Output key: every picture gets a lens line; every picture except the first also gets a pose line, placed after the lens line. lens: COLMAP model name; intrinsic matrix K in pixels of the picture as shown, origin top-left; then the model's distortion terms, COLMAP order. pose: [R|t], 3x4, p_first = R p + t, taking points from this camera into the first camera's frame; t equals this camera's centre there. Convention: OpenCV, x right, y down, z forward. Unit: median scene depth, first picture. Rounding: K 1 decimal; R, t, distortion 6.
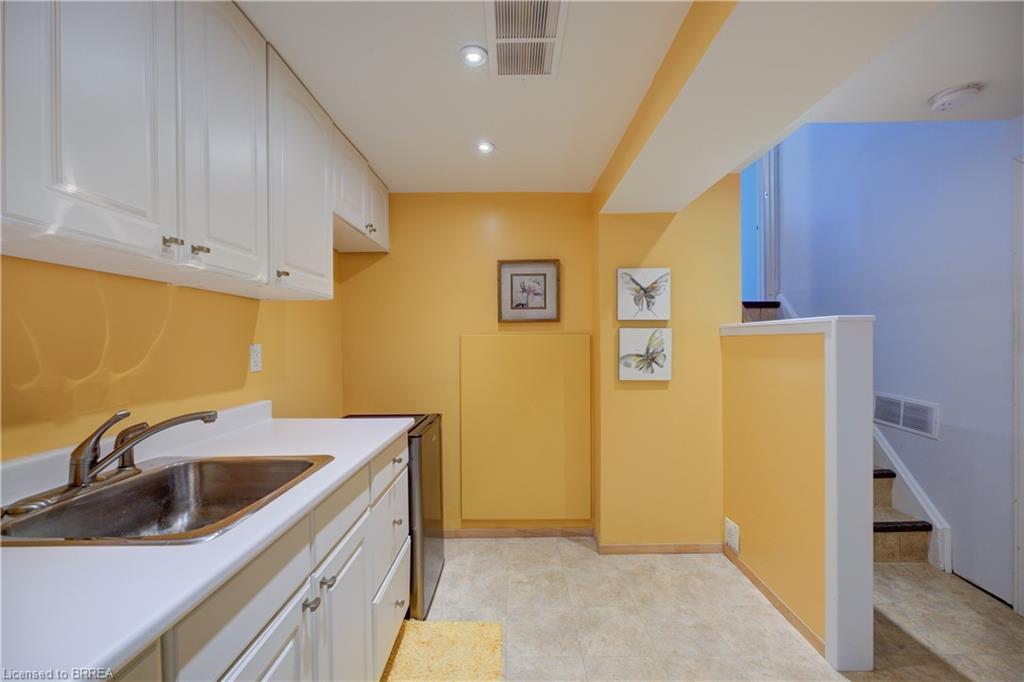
lens RADIAL K [[407.7, 0, 510.0], [0, 407.7, 341.7], [0, 0, 1]] dist [0.003087, 0.000317]
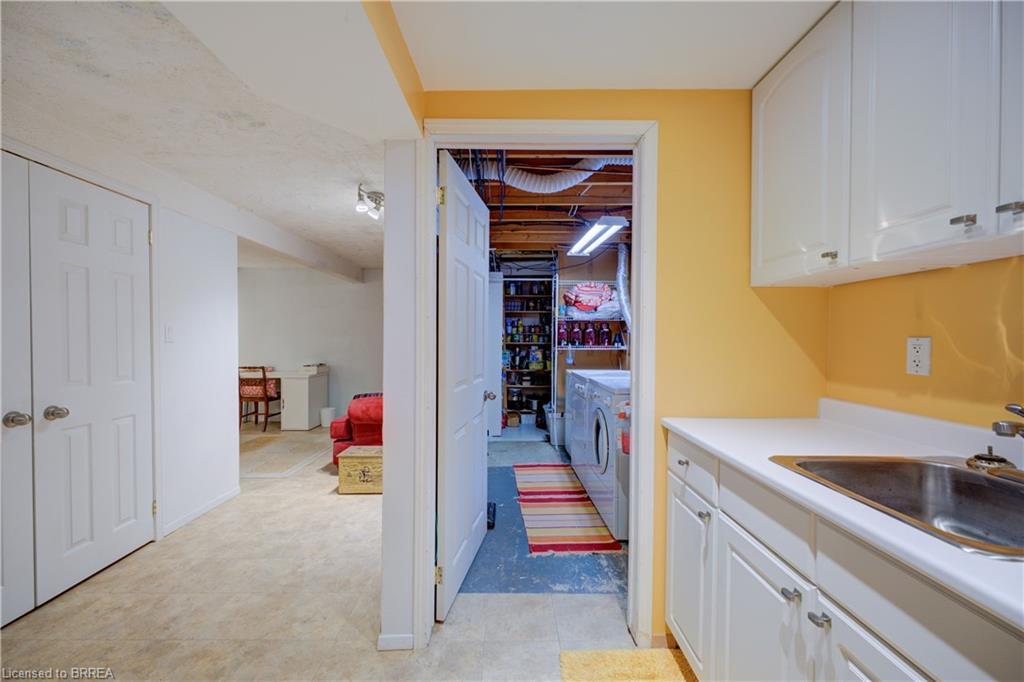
lens RADIAL K [[407.7, 0, 507.8], [0, 407.7, 341.4], [0, 0, 1]] dist [0.003087, 0.000317]
pose [[-0.999804, 0.003105, -0.019529, 0.077479], [0.002938, 0.999959, 0.008579, 0.005699], [0.019554, 0.008520, -0.999772, 0.675442]]
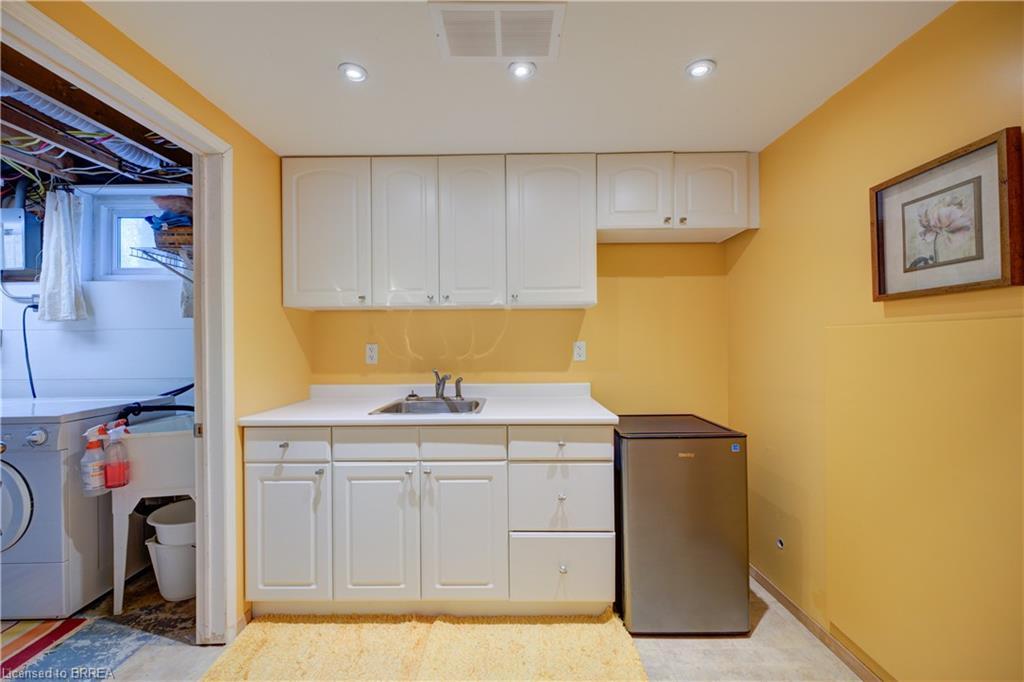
lens RADIAL K [[407.7, 0, 506.6], [0, 407.7, 341.8], [0, 0, 1]] dist [0.003087, 0.000317]
pose [[-0.003080, 0.006184, -0.999976, 0.515930], [0.008951, 0.999941, 0.006156, -0.001519], [0.999955, -0.008932, -0.003135, 0.508572]]
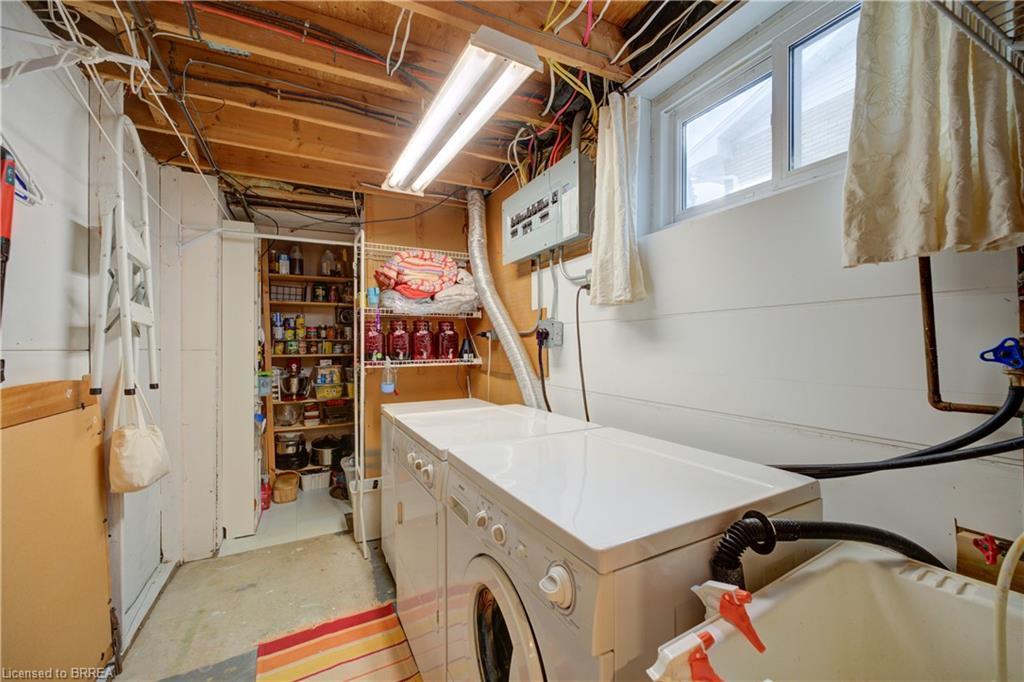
lens RADIAL K [[407.7, 0, 510.3], [0, 407.7, 345.5], [0, 0, 1]] dist [0.003087, 0.000317]
pose [[-0.887468, 0.013282, -0.460677, -0.036148], [0.011794, 0.999912, 0.006109, 0.001184], [0.460718, -0.000012, -0.887547, -0.084554]]
